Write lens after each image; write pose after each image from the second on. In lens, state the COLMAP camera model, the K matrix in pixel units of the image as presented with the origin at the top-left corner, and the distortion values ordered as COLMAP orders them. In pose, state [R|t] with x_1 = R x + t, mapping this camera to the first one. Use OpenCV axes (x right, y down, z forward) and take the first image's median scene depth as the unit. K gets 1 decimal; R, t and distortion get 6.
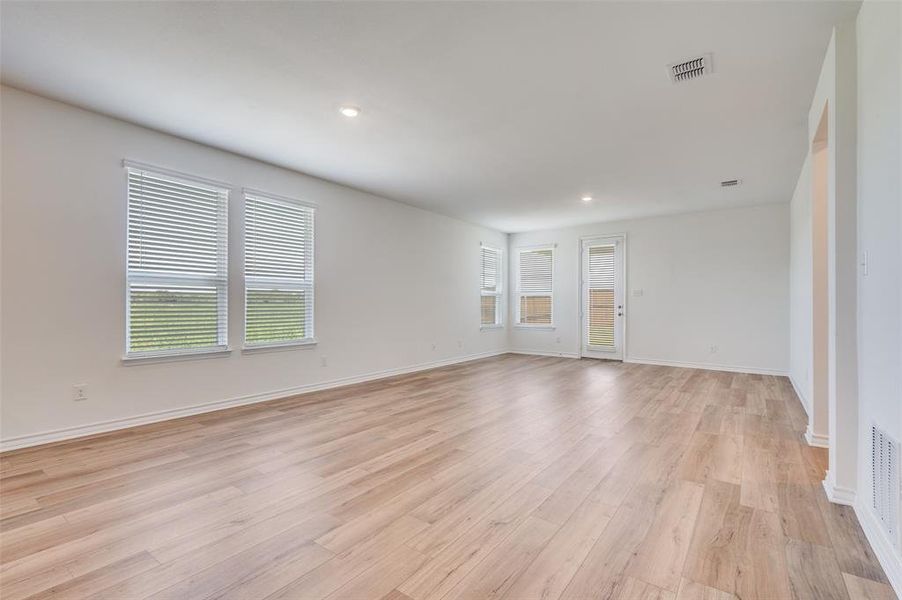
lens RADIAL K [[412.4, 0, 451.0], [0, 412.4, 300.0], [0, 0, 1]] dist [-0.003797, -0.000653]
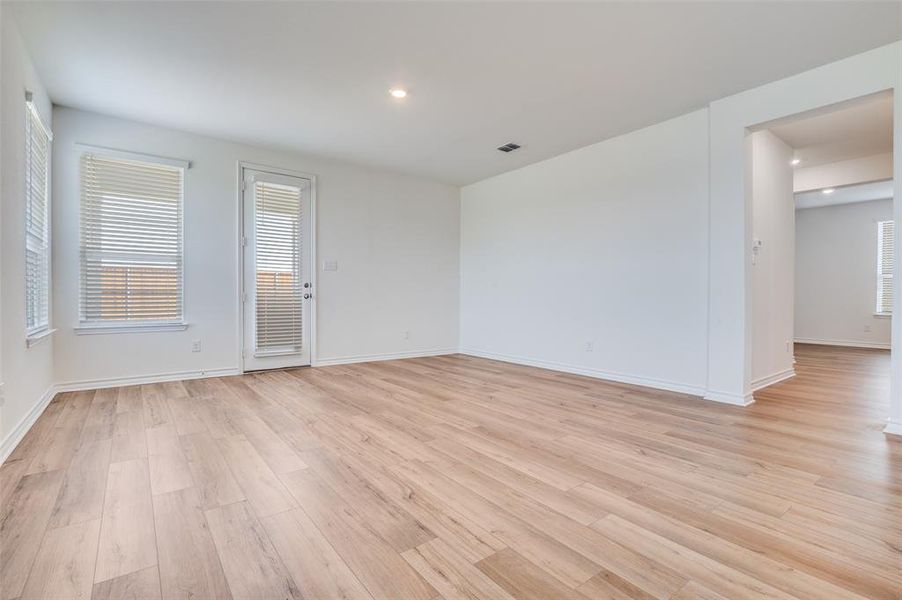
lens RADIAL K [[425.1, 0, 451.0], [0, 425.1, 300.0], [0, 0, 1]] dist [-0.002032, -0.000943]
pose [[0.288178, -0.012310, 0.957498, -0.390427], [-0.015064, 0.999735, 0.017387, 0.055746], [-0.957458, -0.019435, 0.287916, 1.290590]]
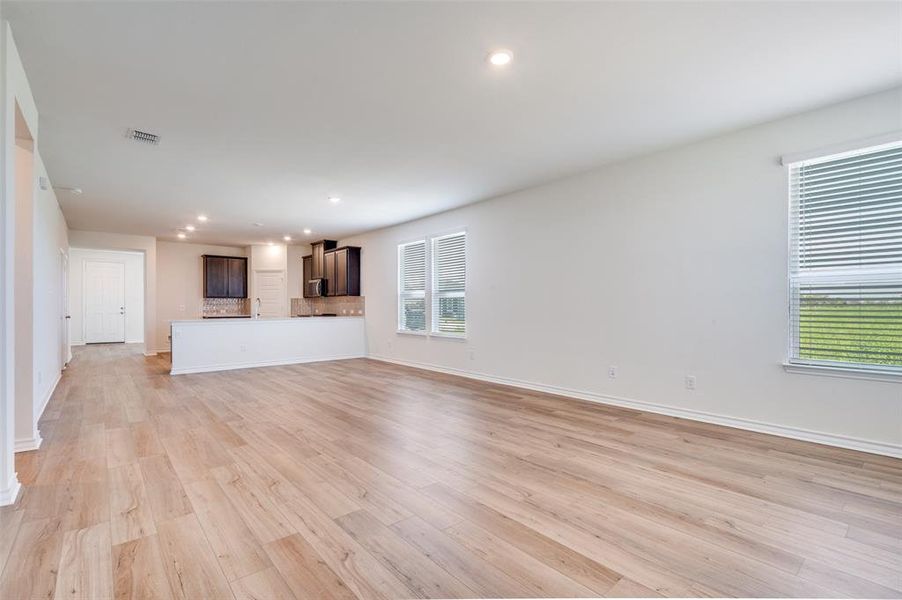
lens RADIAL K [[425.1, 0, 451.0], [0, 425.1, 300.0], [0, 0, 1]] dist [-0.002032, -0.000943]
pose [[-0.242760, -0.016298, -0.969950, 1.324694], [0.008951, 0.999779, -0.019040, 0.018382], [0.970045, -0.013304, -0.242560, 1.810309]]
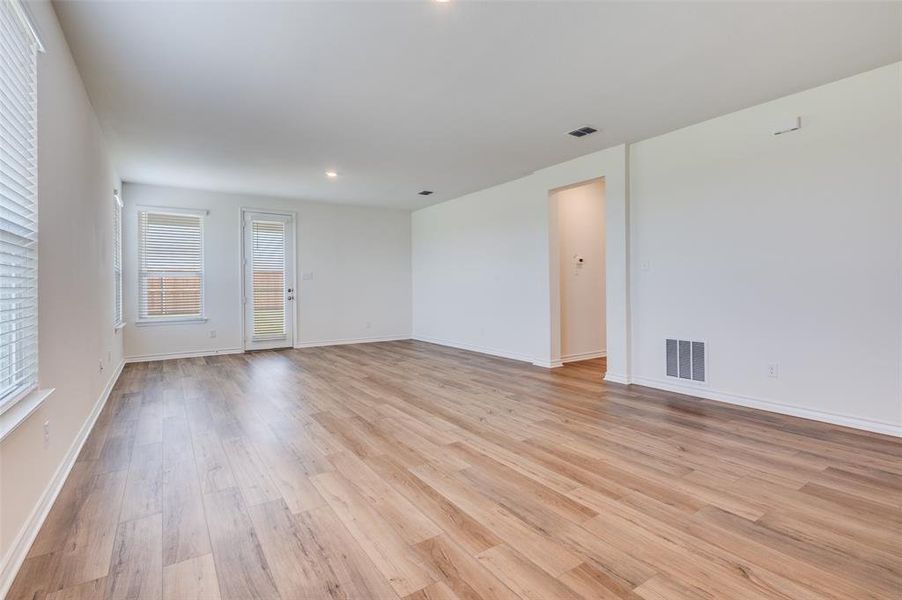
lens RADIAL K [[425.0, 0, 455.6], [0, 425.0, 286.6], [0, 0, 1]] dist [-0.000708, -0.000250]
pose [[0.329037, -0.006615, 0.944294, -0.835404], [-0.001471, 0.999971, 0.007517, 0.001013], [-0.944316, -0.003862, 0.329018, 0.725860]]
